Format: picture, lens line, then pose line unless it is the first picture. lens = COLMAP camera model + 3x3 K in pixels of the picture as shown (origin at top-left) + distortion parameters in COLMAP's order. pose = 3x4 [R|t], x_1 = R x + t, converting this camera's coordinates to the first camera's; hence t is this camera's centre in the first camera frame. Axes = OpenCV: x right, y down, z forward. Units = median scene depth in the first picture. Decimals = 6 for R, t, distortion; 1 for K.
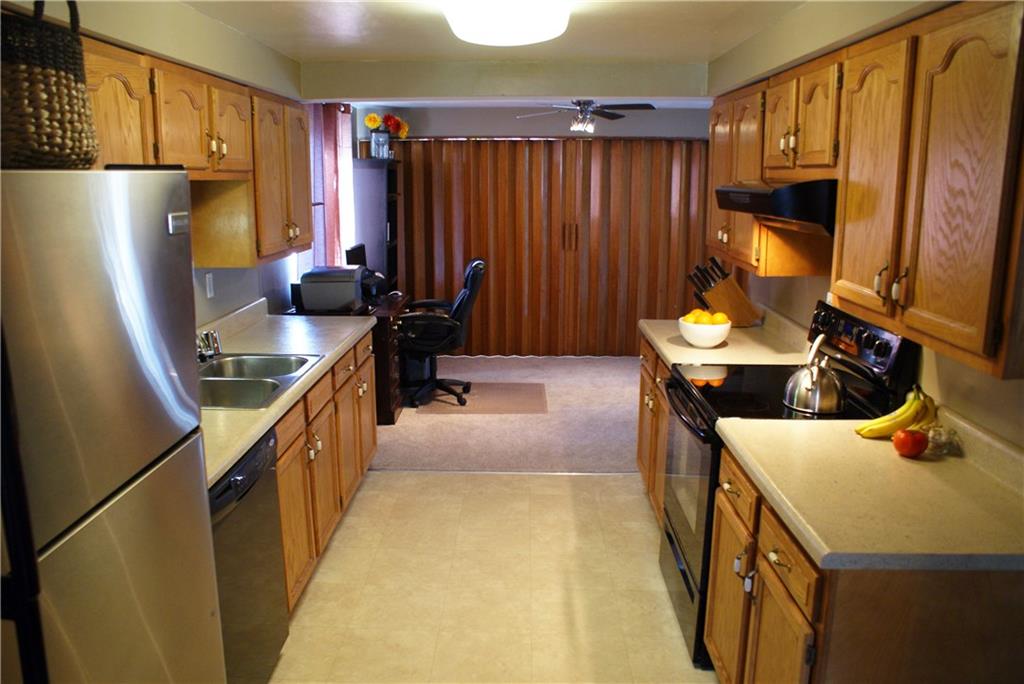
lens RADIAL K [[798.9, 0, 511.1], [0, 798.9, 345.1], [0, 0, 1]] dist [-0.109971, 0.045196]
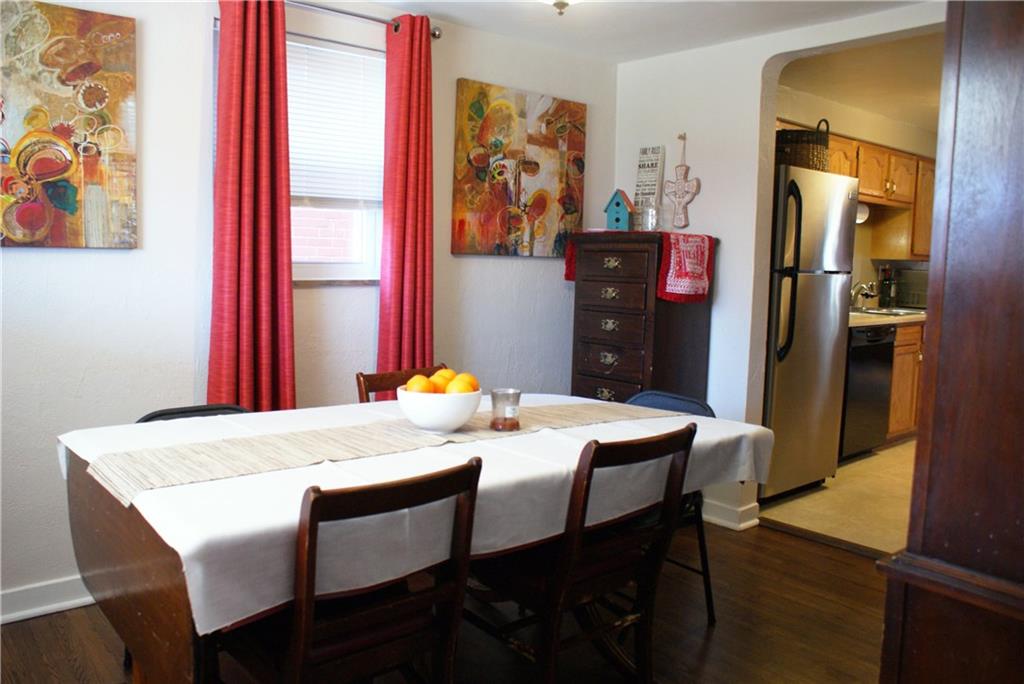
lens RADIAL K [[798.9, 0, 508.4], [0, 798.9, 340.4], [0, 0, 1]] dist [-0.109971, 0.045196]
pose [[0.652906, 0.091053, -0.751946, 0.463375], [-0.175243, 0.983972, -0.033013, 0.333448], [0.736888, 0.153327, 0.658397, -0.849976]]
